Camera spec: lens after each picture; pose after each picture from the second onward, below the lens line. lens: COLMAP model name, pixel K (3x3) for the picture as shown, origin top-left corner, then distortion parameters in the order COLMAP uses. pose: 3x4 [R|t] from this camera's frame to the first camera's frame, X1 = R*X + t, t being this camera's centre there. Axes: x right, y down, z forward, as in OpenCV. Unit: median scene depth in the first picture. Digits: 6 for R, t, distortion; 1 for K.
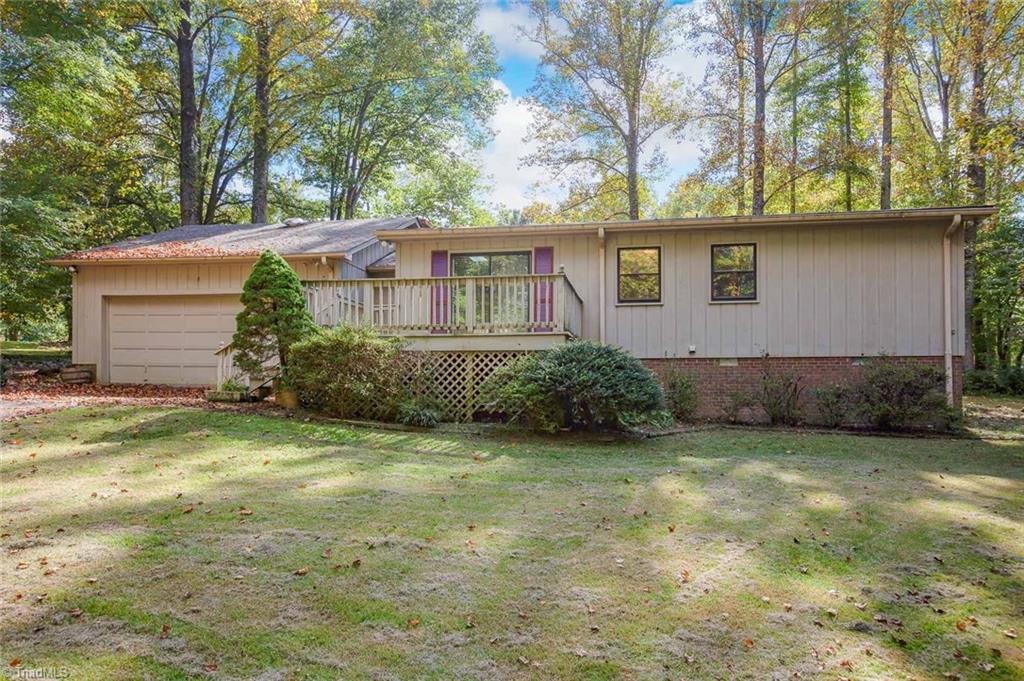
lens RADIAL K [[674.9, 0, 512.0], [0, 674.9, 340.5], [0, 0, 1]] dist [0.018260, 0.029502]
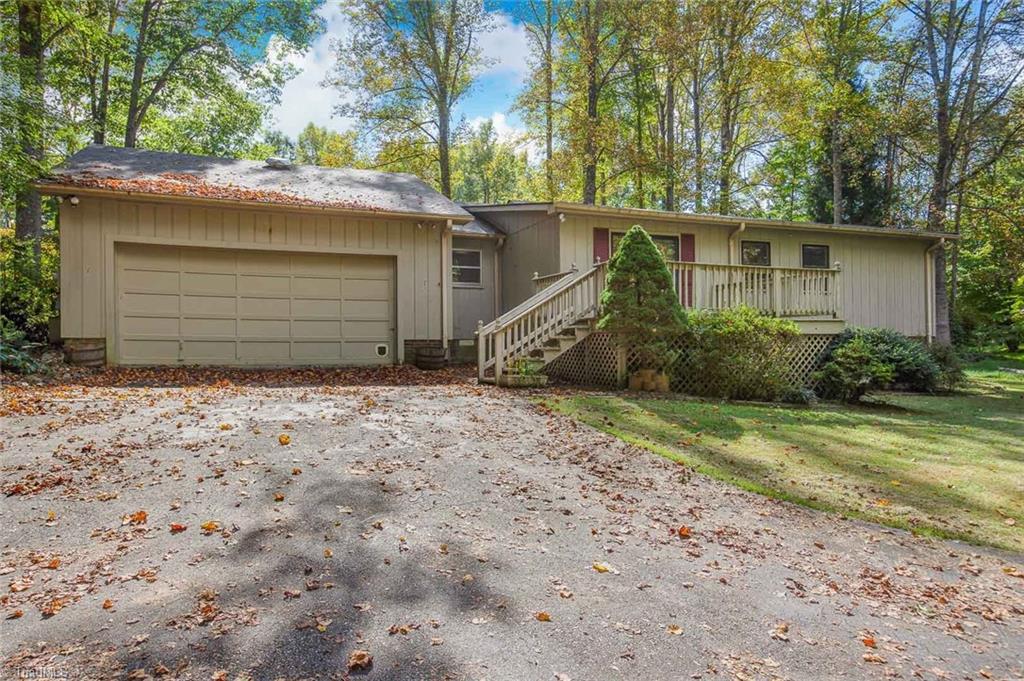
lens RADIAL K [[674.9, 0, 512.0], [0, 674.9, 340.5], [0, 0, 1]] dist [0.018260, 0.029502]
pose [[0.851515, 0.003361, 0.524320, -0.743383], [-0.025673, 0.999047, 0.035289, 0.001969], [-0.523702, -0.043510, 0.850790, 0.206371]]
